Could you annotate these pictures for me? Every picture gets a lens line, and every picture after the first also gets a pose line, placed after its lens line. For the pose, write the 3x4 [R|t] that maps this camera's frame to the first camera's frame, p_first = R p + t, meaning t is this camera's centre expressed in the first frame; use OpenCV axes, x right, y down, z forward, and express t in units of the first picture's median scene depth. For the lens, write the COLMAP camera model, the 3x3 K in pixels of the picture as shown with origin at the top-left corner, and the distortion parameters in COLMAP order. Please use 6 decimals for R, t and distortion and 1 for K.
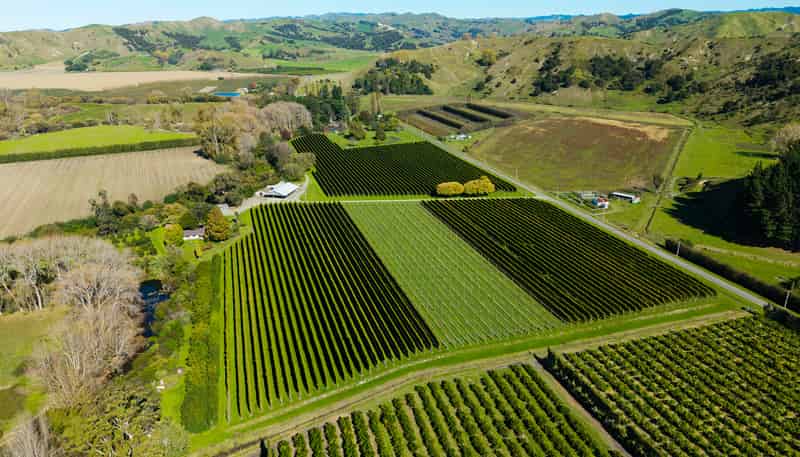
lens RADIAL K [[533.6, 0, 398.1], [0, 533.6, 230.8], [0, 0, 1]] dist [0.014456, -0.013426]
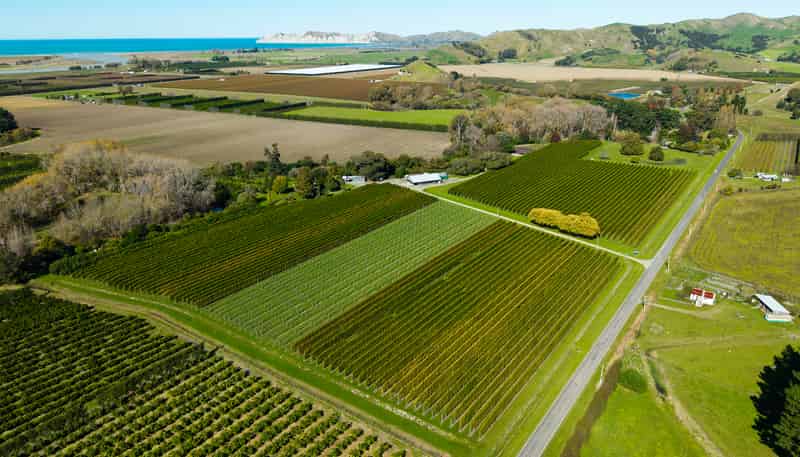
lens RADIAL K [[533.6, 0, 396.5], [0, 533.6, 231.6], [0, 0, 1]] dist [0.014456, -0.013426]
pose [[0.592233, 0.280806, -0.755254, 0.330164], [-0.278239, 0.950924, 0.135375, -0.058775], [0.756203, 0.129968, 0.641300, 0.167137]]
